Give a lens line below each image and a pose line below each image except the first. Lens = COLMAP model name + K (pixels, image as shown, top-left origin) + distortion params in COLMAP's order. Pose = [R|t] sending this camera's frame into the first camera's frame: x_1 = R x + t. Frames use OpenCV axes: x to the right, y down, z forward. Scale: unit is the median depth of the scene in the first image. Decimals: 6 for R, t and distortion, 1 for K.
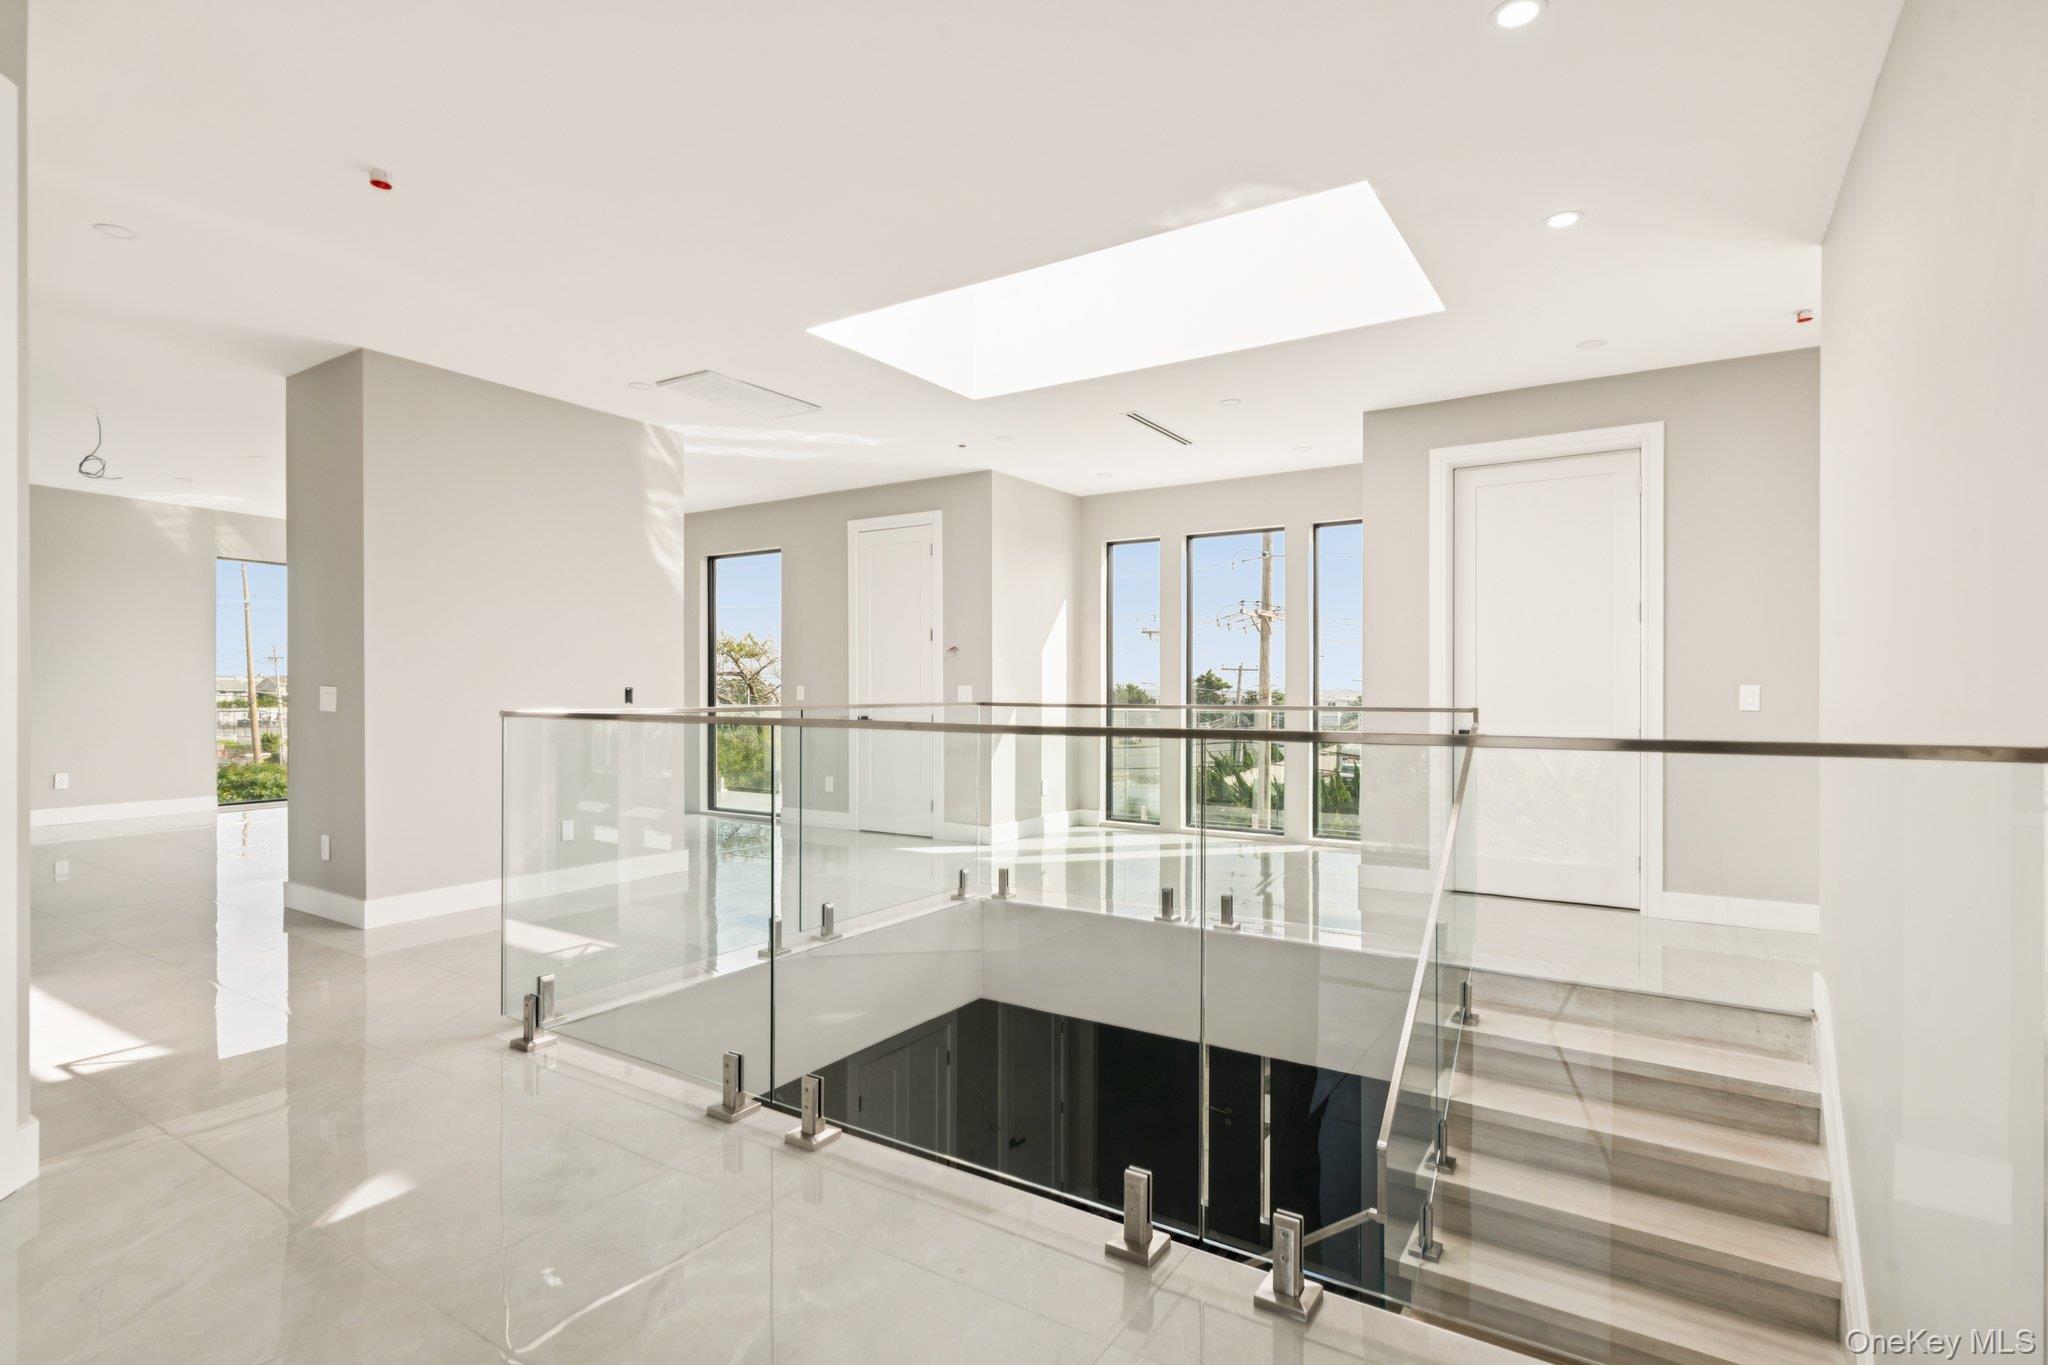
lens RADIAL K [[988.5, 0, 1018.1], [0, 988.5, 690.8], [0, 0, 1]] dist [-0.002458, -0.000654]
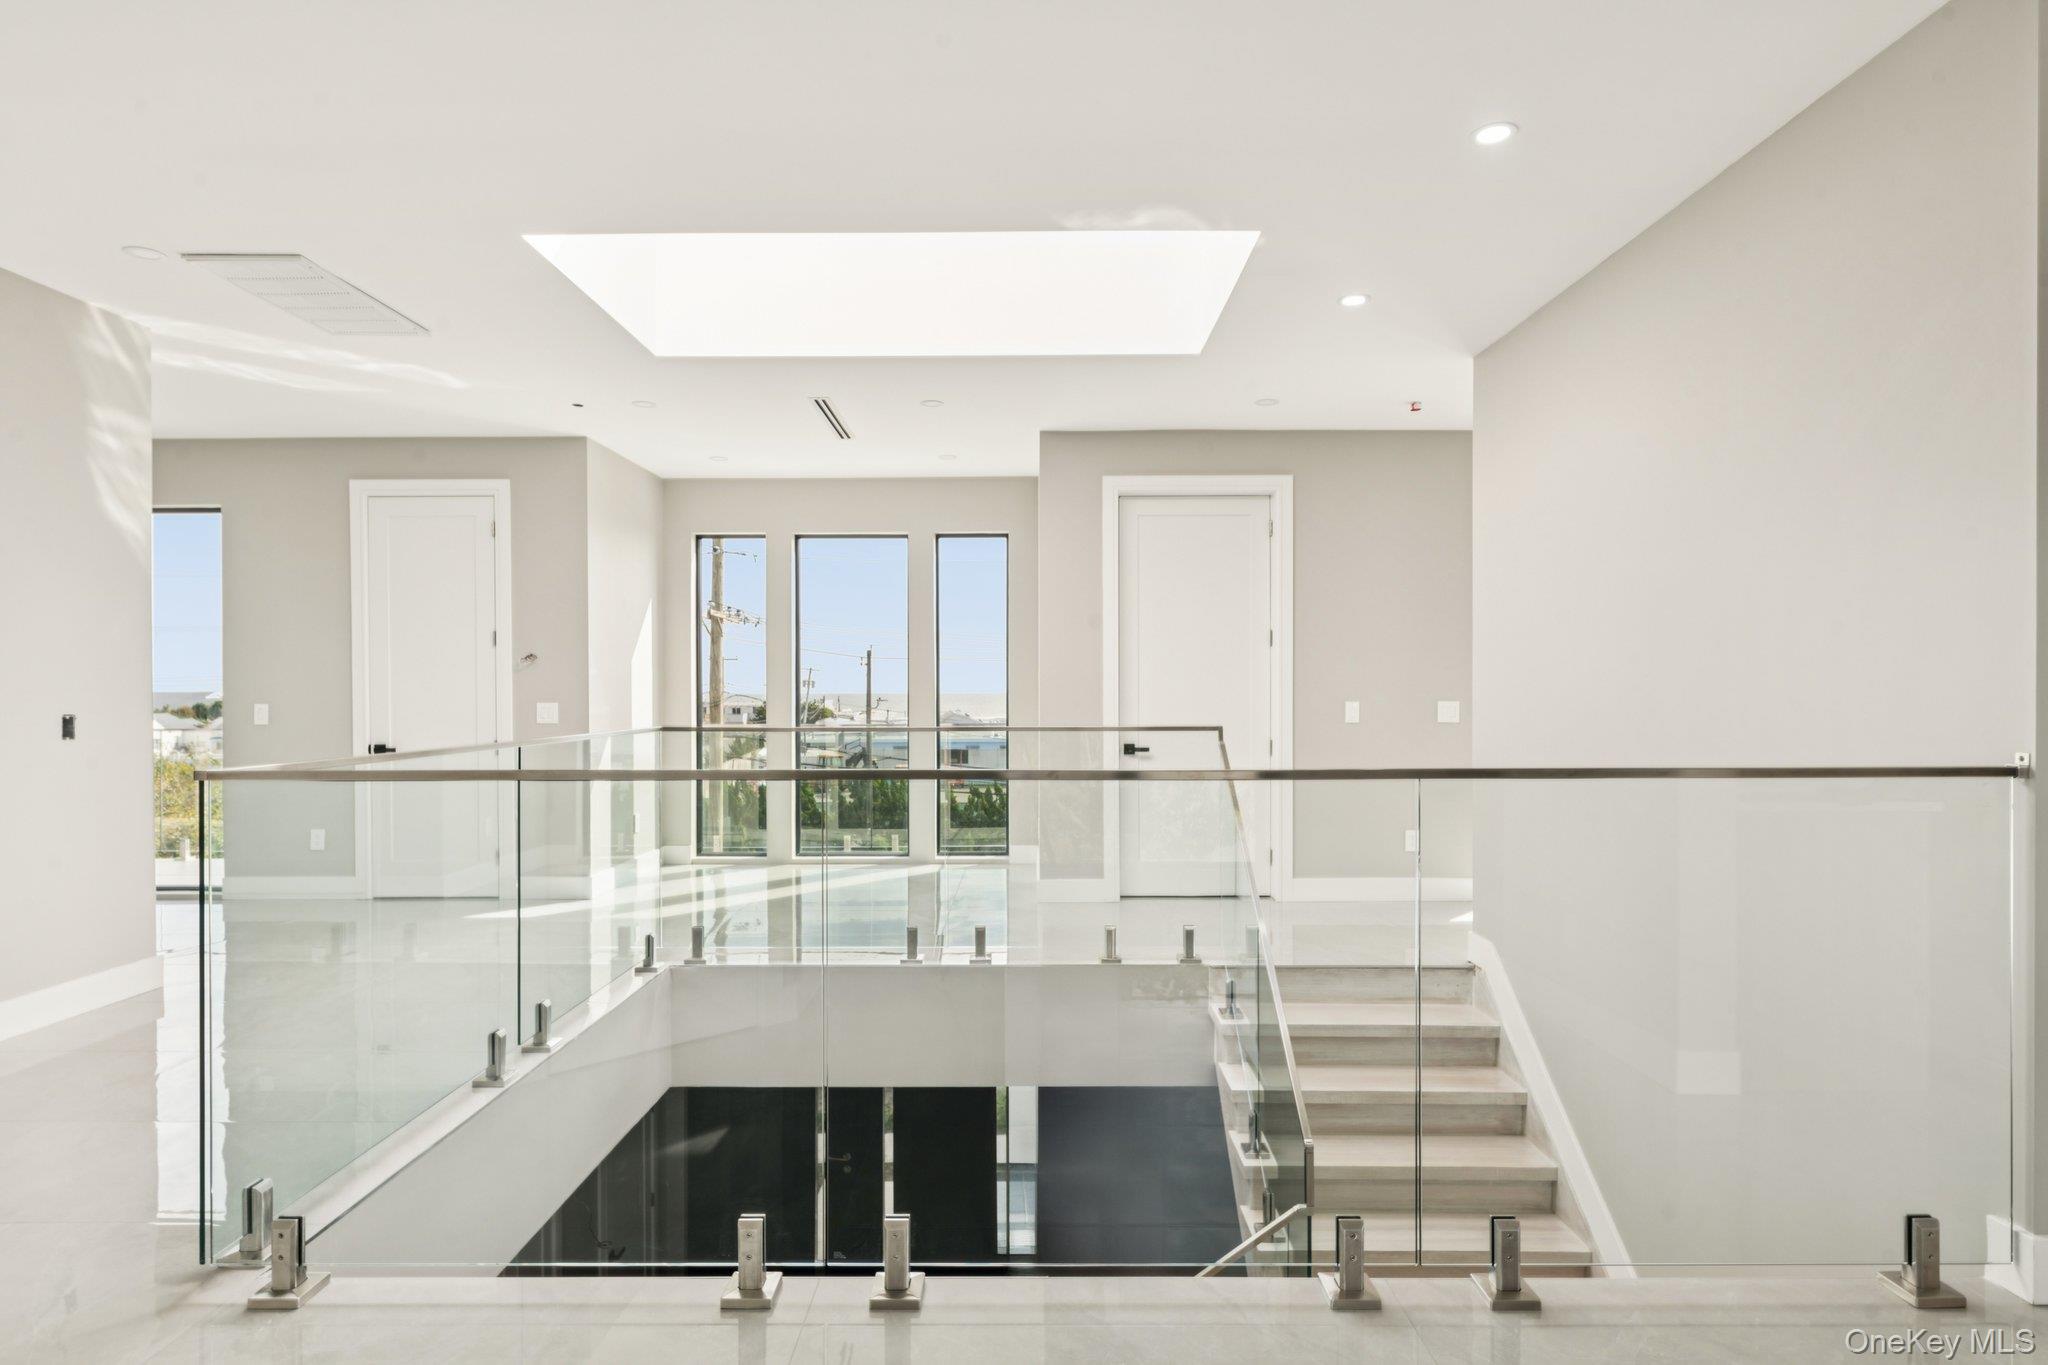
lens RADIAL K [[1060.4, 0, 1021.1], [0, 1060.4, 703.1], [0, 0, 1]] dist [-0.000966, -0.000725]
pose [[0.846230, -0.008601, 0.532749, -0.231157], [0.005089, 0.999955, 0.008060, -0.012758], [-0.532794, -0.004110, 0.846235, 0.089290]]
